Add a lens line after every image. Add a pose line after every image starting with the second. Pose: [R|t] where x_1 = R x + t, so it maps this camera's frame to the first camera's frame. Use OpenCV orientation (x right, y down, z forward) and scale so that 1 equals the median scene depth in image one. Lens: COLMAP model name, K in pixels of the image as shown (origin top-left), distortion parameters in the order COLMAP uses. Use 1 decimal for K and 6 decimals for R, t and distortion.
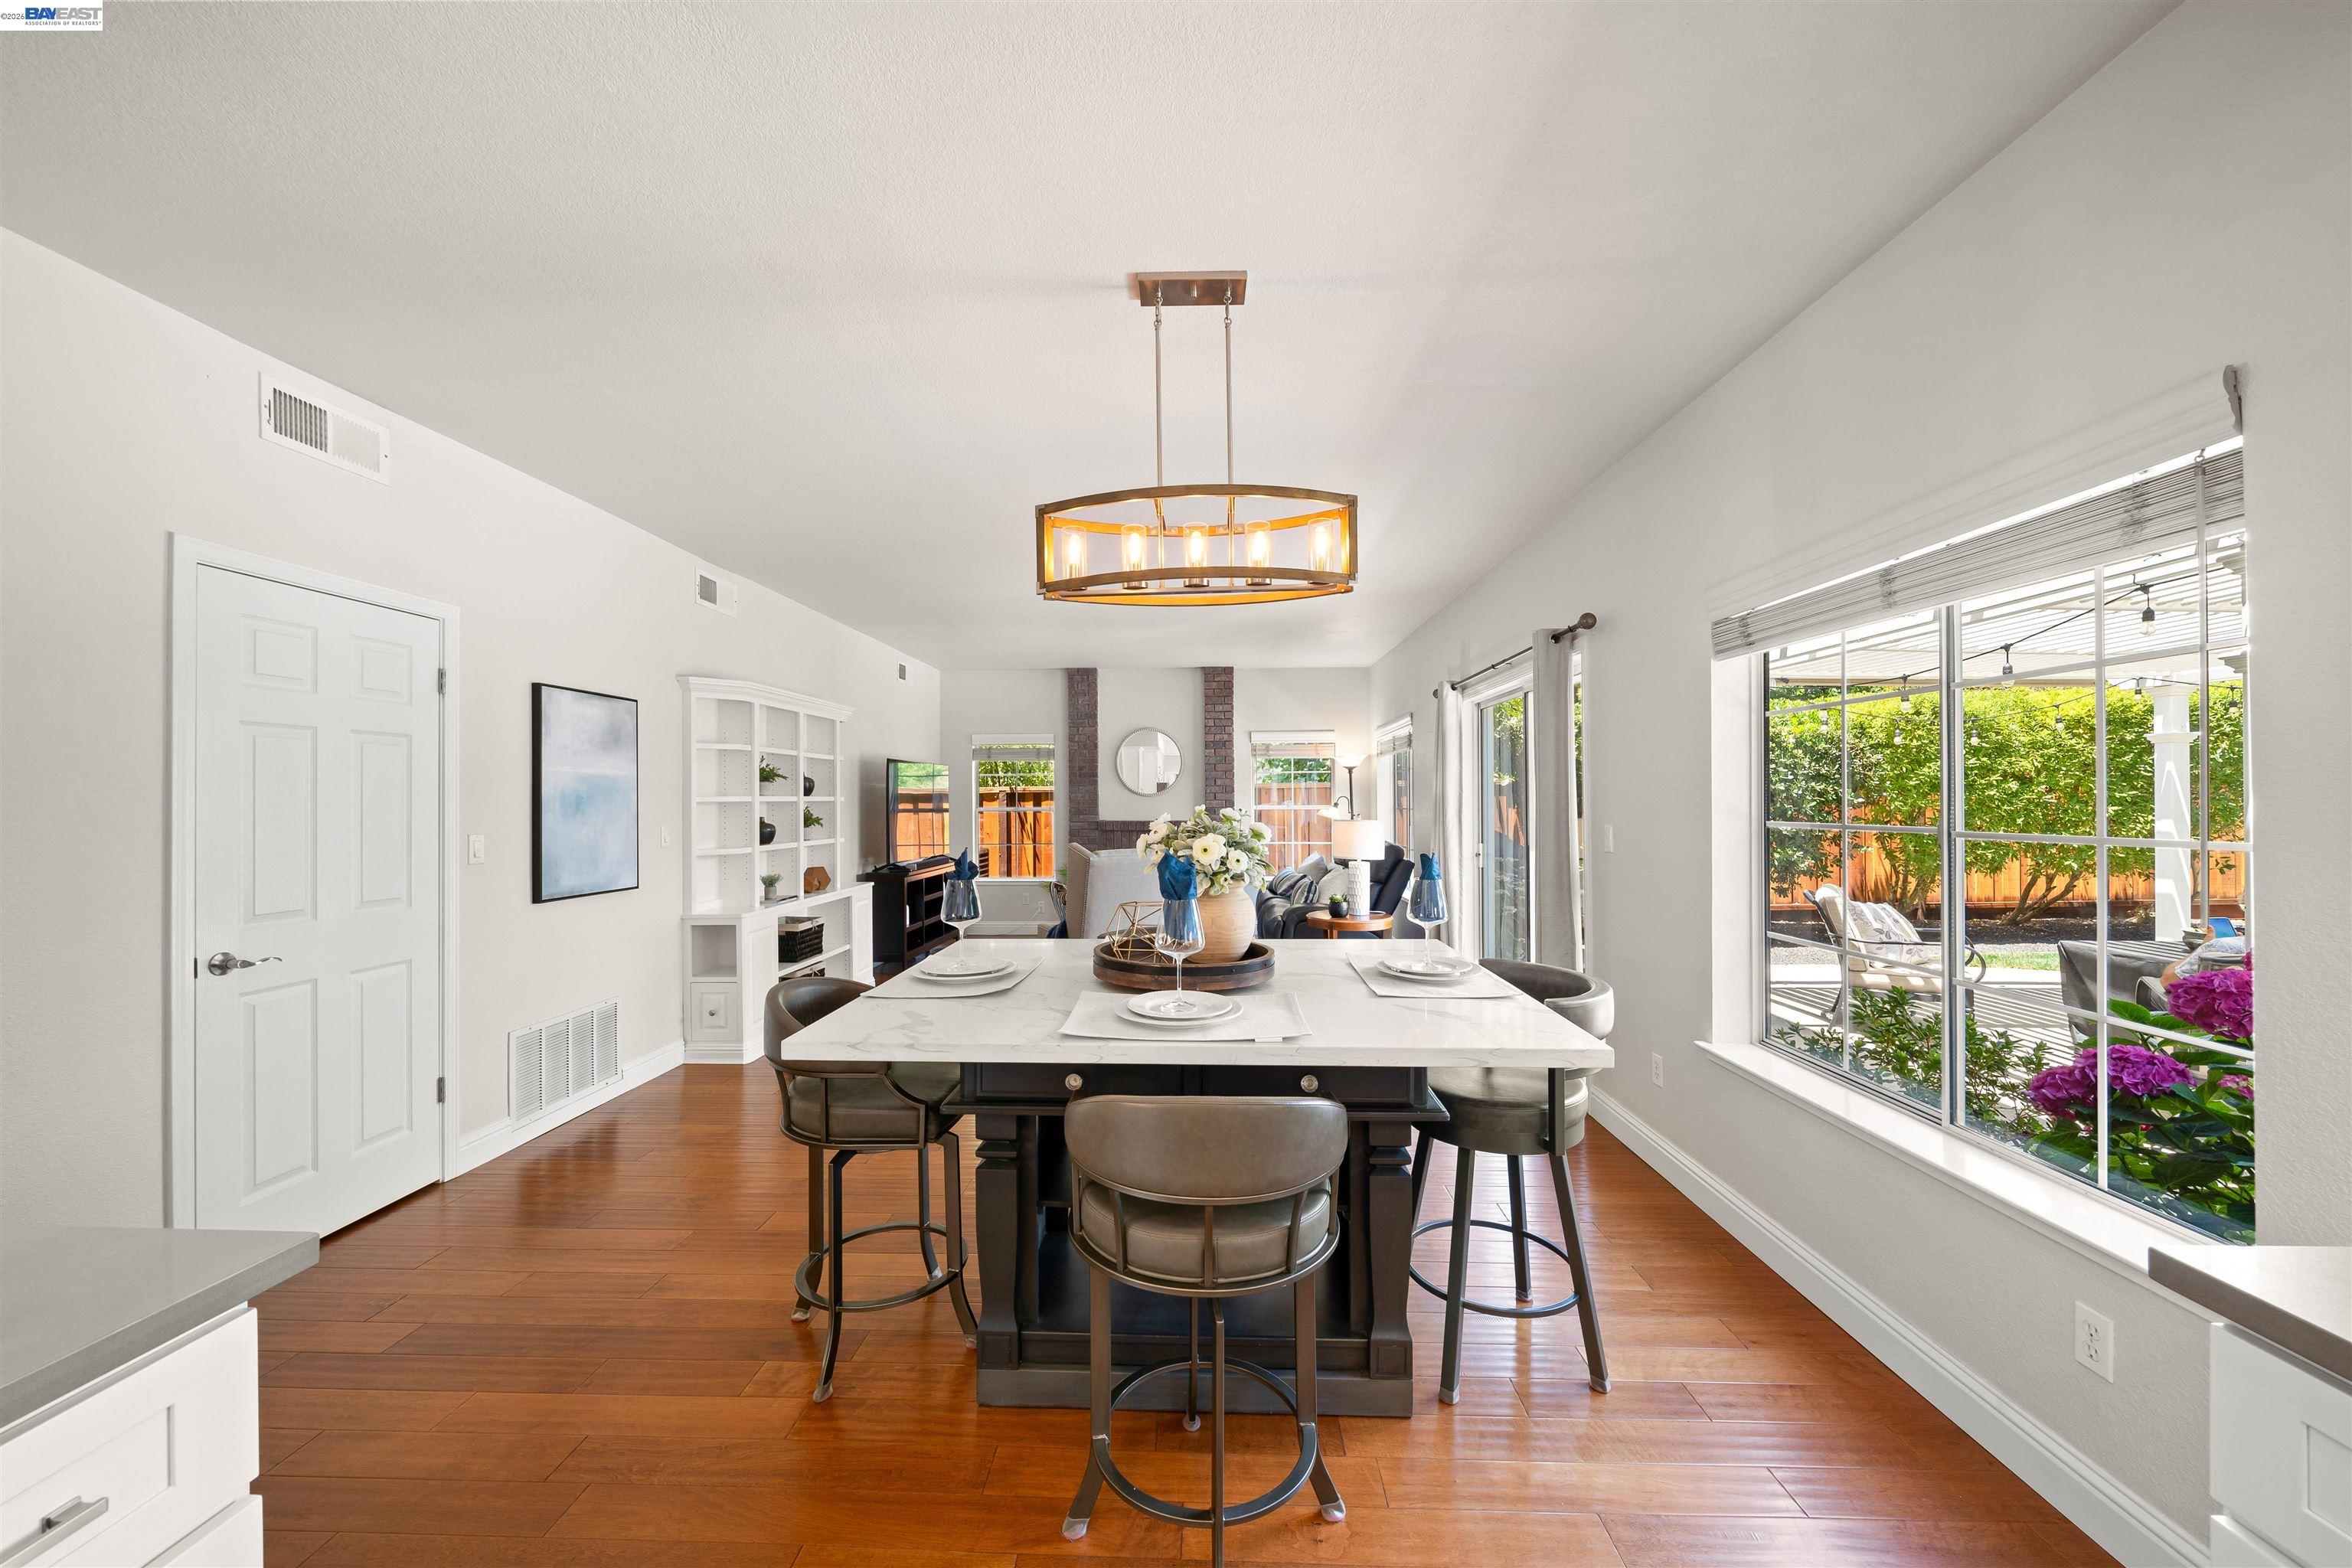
lens RADIAL K [[865.6, 0, 1180.7], [0, 865.6, 816.9], [0, 0, 1]] dist [-0.003819, -0.000251]
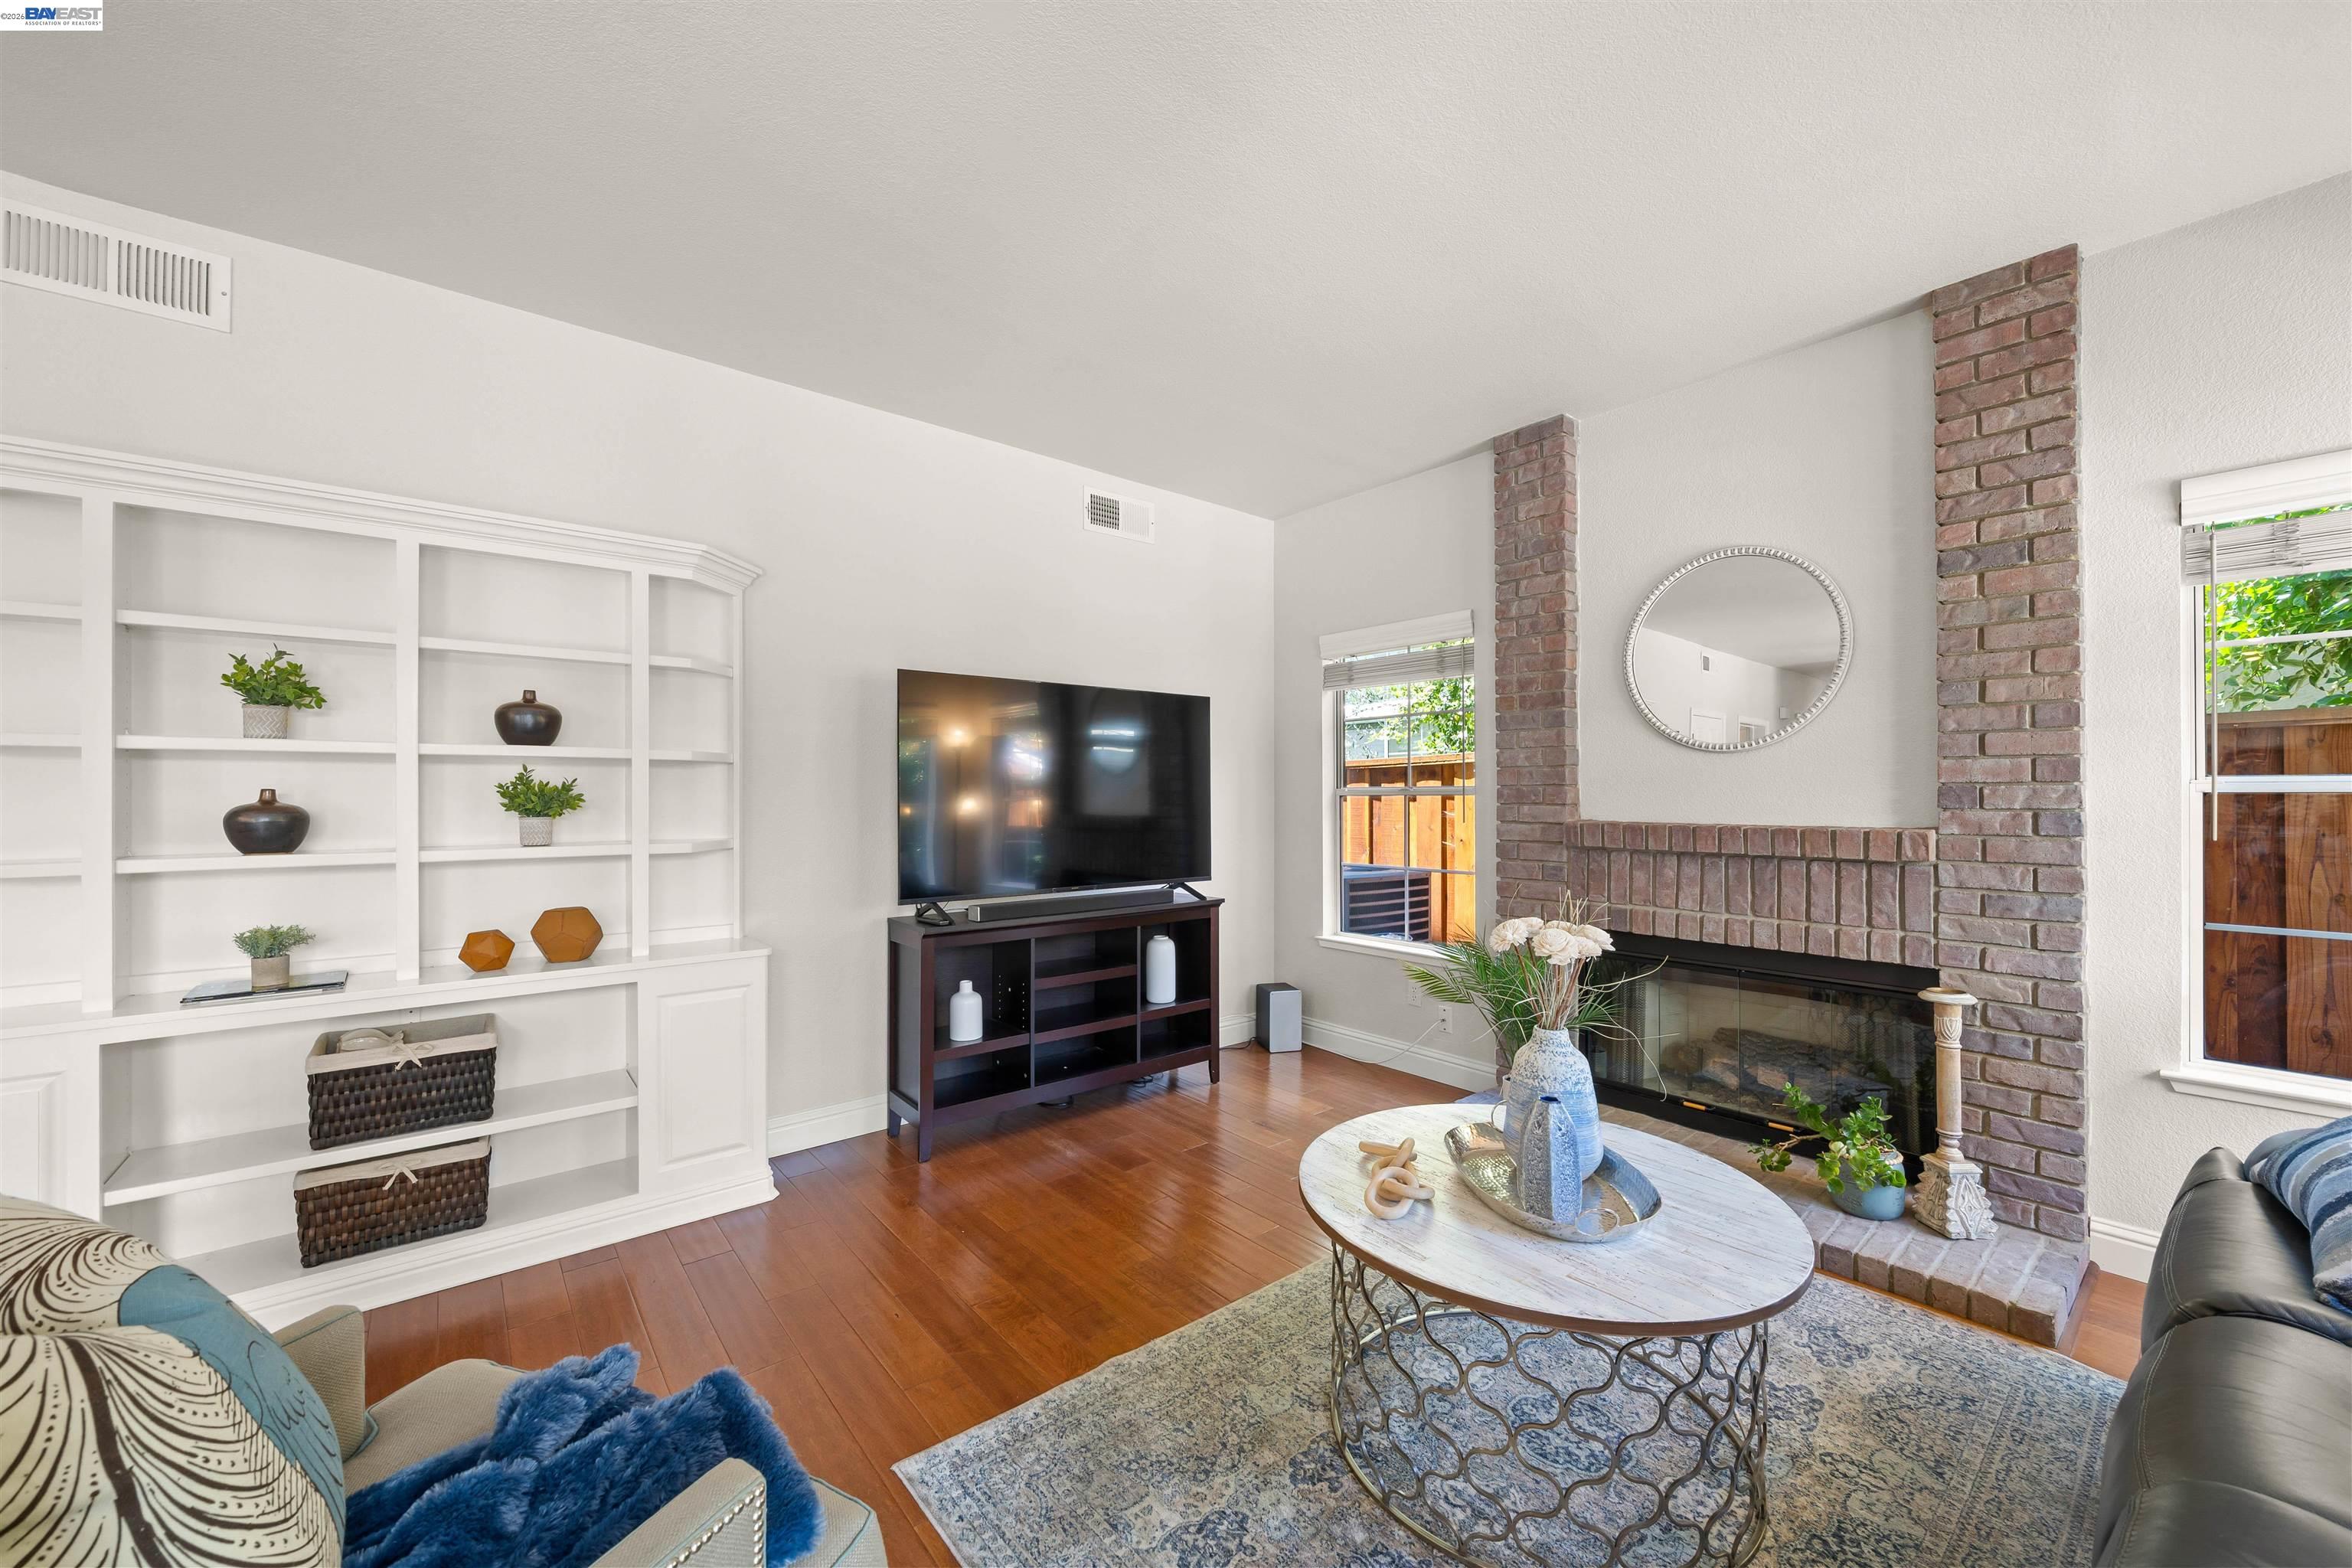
lens RADIAL K [[865.6, 0, 1183.6], [0, 865.6, 801.9], [0, 0, 1]] dist [-0.003819, -0.000251]
pose [[0.673514, 0.012478, -0.739070, 0.072420], [-0.016838, 0.999857, 0.001536, -0.000834], [0.738983, 0.011410, 0.673627, 0.621210]]
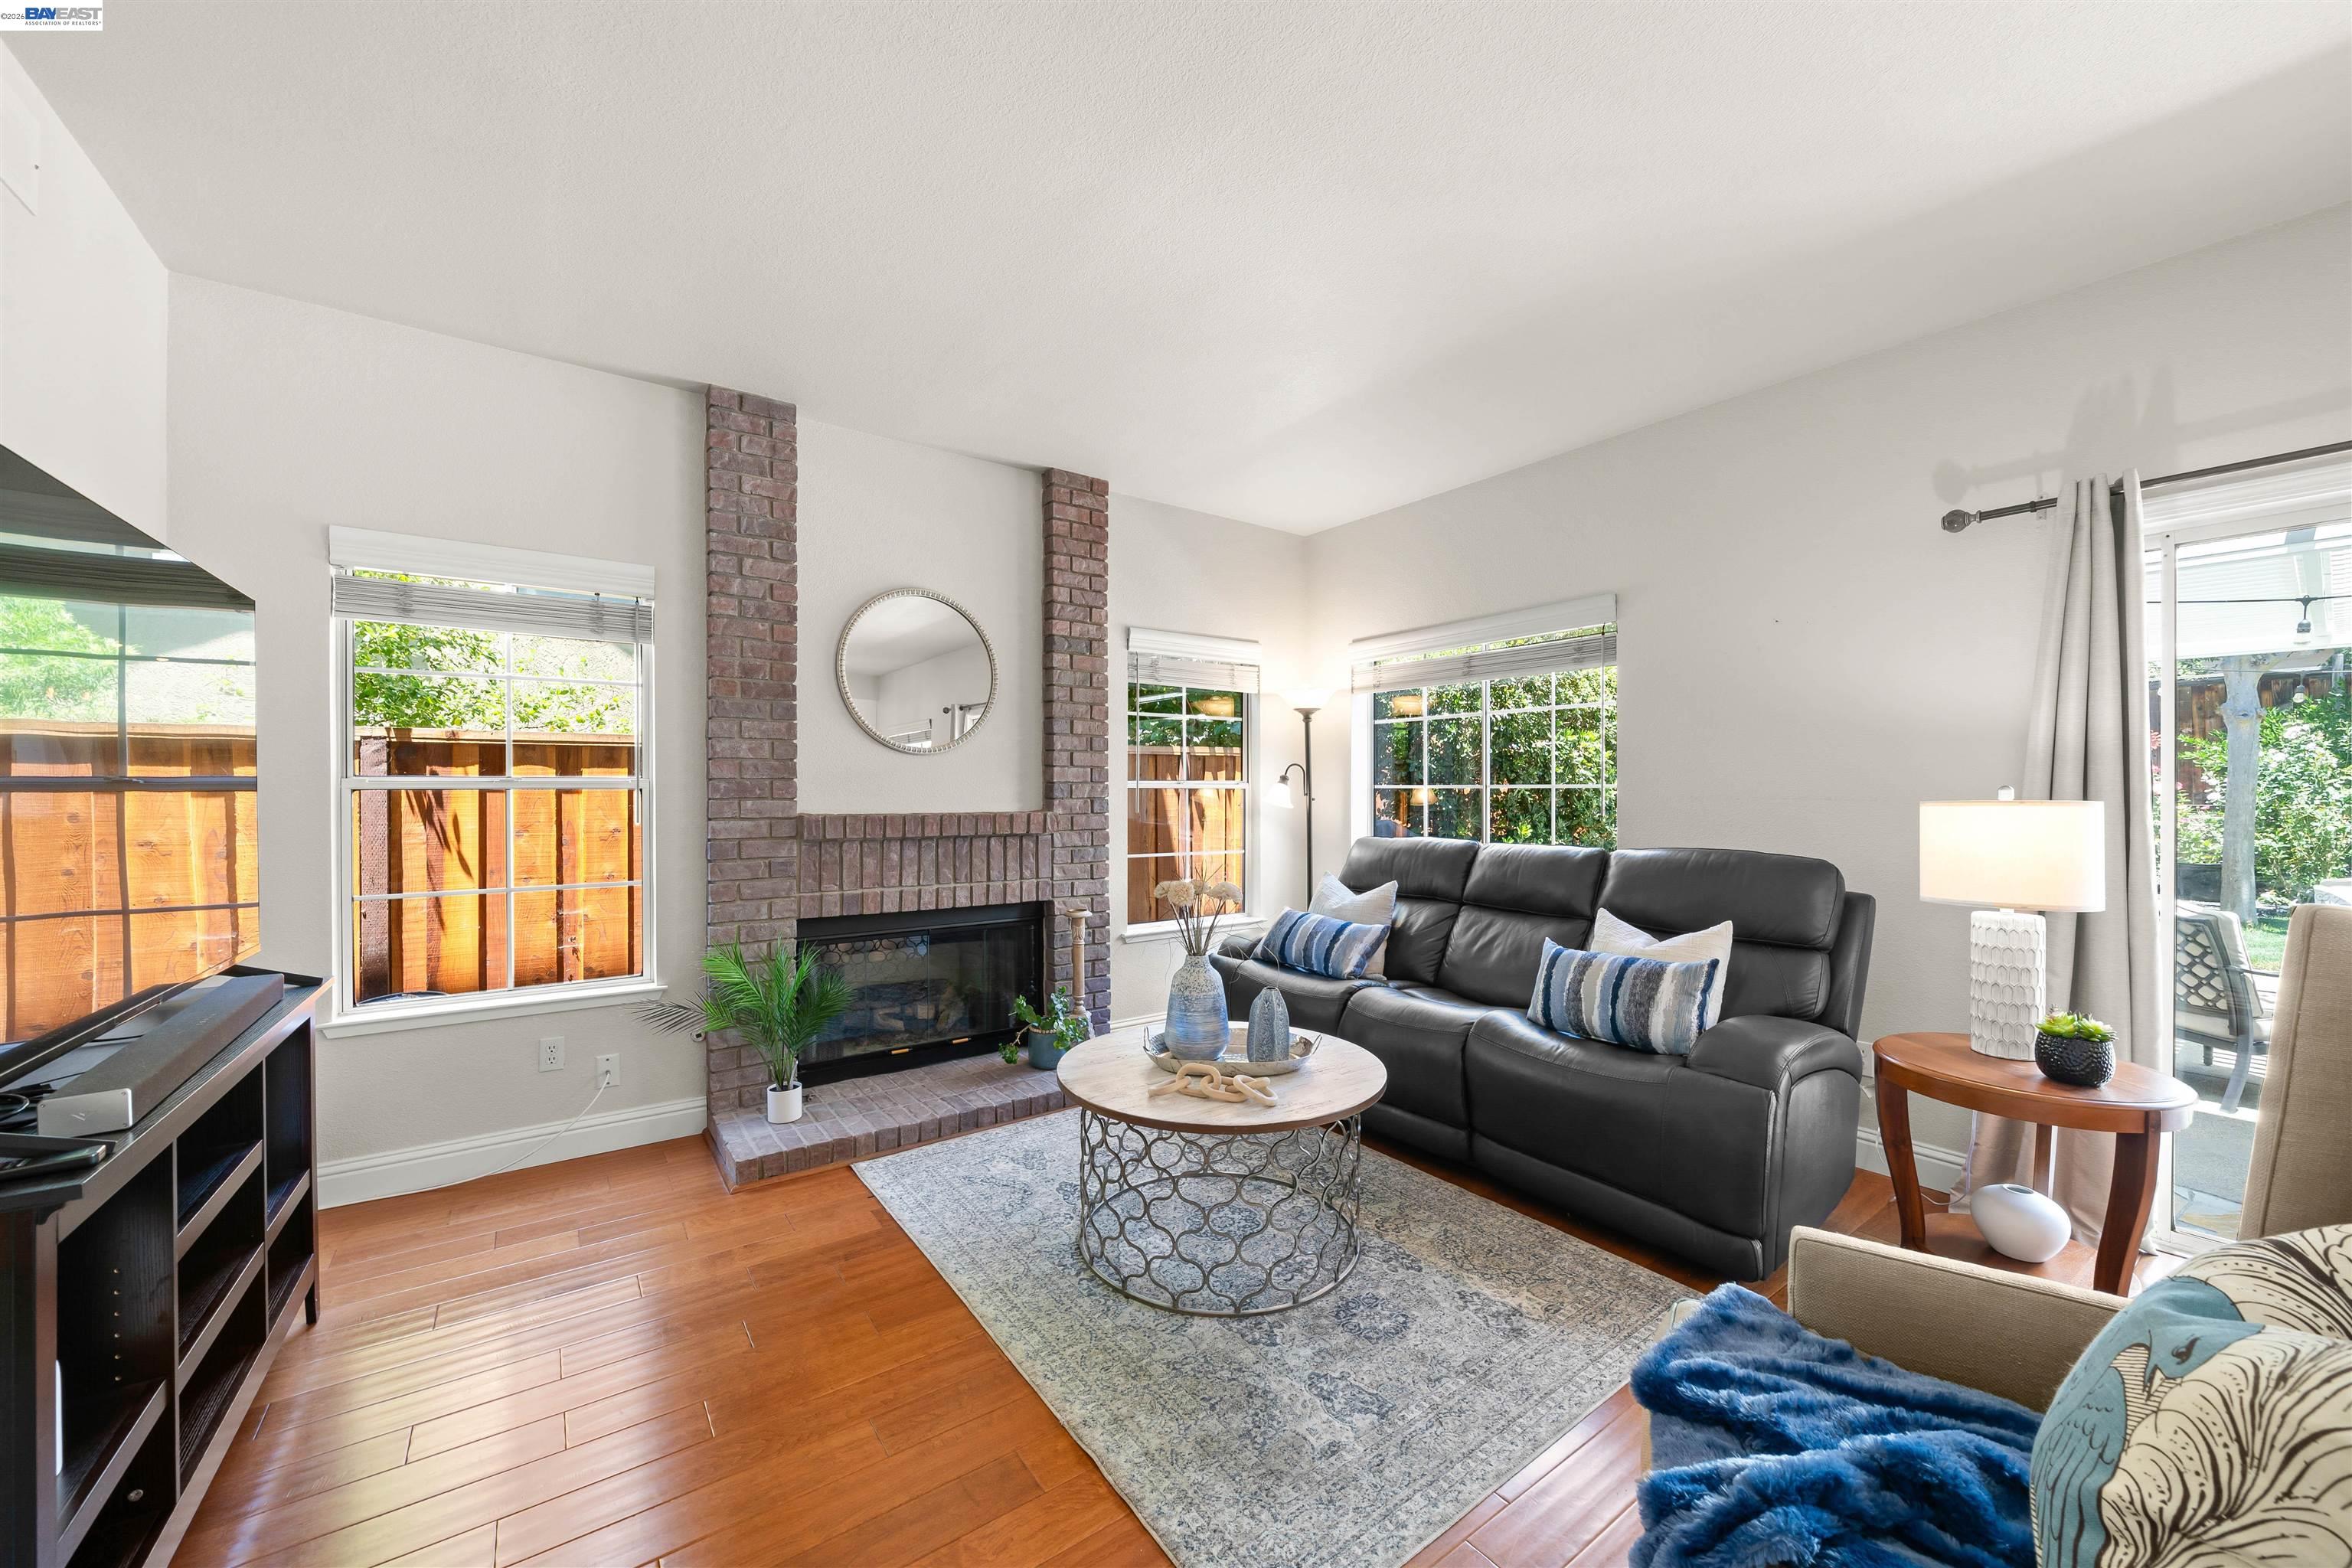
lens RADIAL K [[865.6, 0, 1171.6], [0, 865.6, 809.8], [0, 0, 1]] dist [-0.003819, -0.000251]
pose [[0.797816, -0.005898, 0.602872, -0.193001], [0.004761, 0.999983, 0.003483, 0.002380], [-0.602882, 0.000092, 0.797830, 0.600009]]
